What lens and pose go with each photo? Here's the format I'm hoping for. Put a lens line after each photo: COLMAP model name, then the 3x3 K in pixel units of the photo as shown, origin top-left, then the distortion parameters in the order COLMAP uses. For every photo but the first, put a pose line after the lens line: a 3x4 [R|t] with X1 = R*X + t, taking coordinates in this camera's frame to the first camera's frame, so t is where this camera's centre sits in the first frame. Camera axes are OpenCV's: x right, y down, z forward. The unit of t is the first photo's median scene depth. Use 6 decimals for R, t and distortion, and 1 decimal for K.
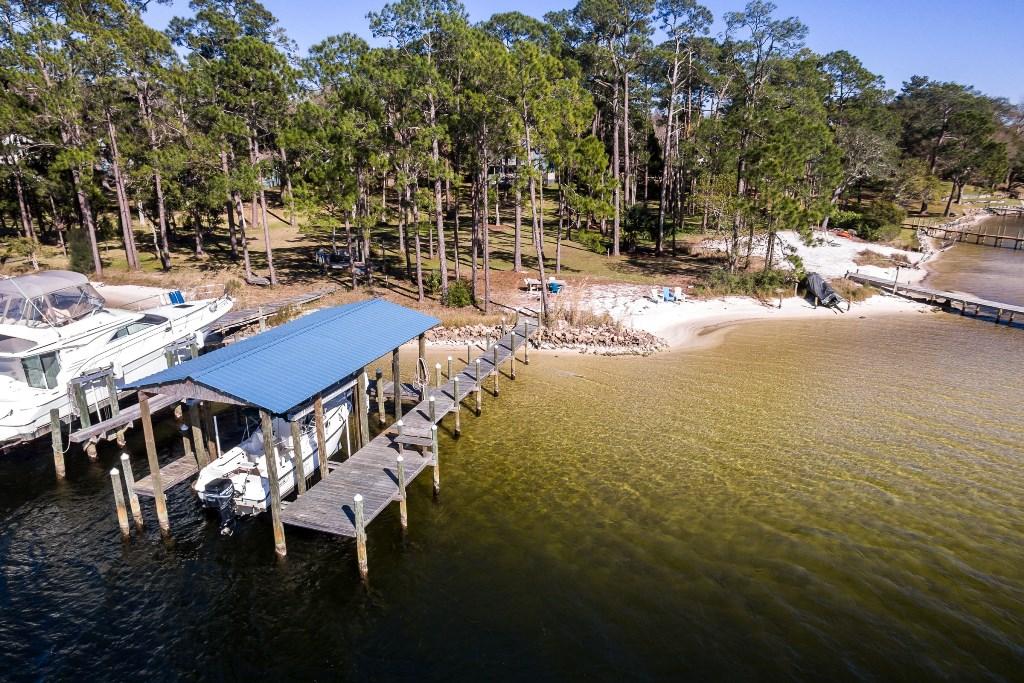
lens RADIAL K [[707.4, 0, 512.0], [0, 707.4, 341.5], [0, 0, 1]] dist [-0.006952, -0.004481]
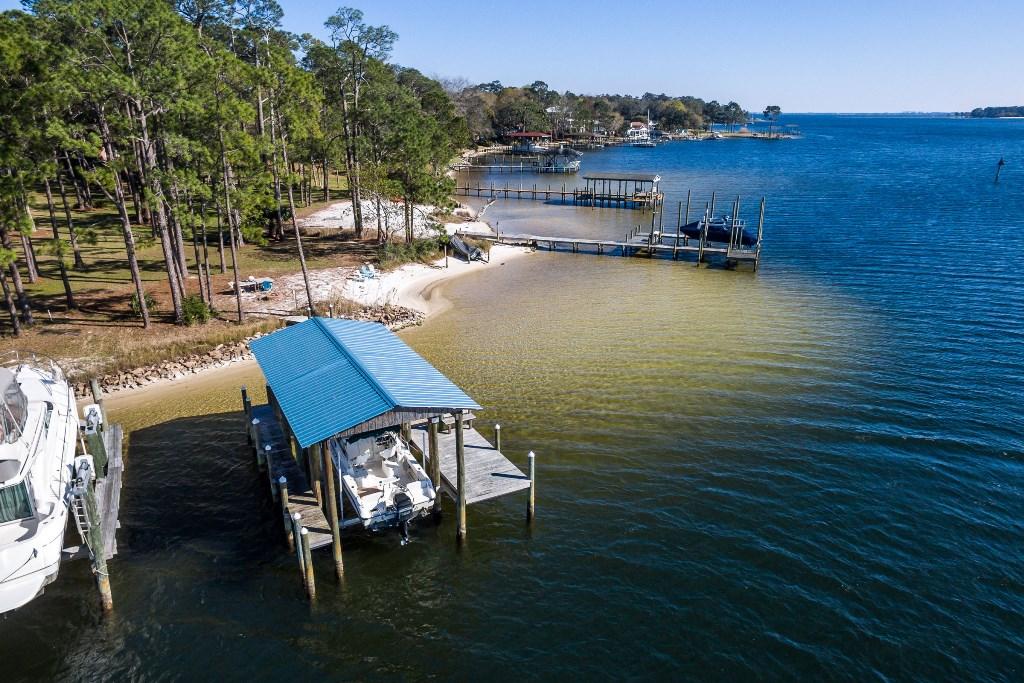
lens RADIAL K [[707.4, 0, 512.0], [0, 707.4, 341.5], [0, 0, 1]] dist [-0.006952, -0.004481]
pose [[0.691992, -0.242317, 0.680021, -0.433034], [0.204592, 0.969189, 0.137165, -0.069426], [-0.692307, 0.044210, 0.720248, 0.020381]]
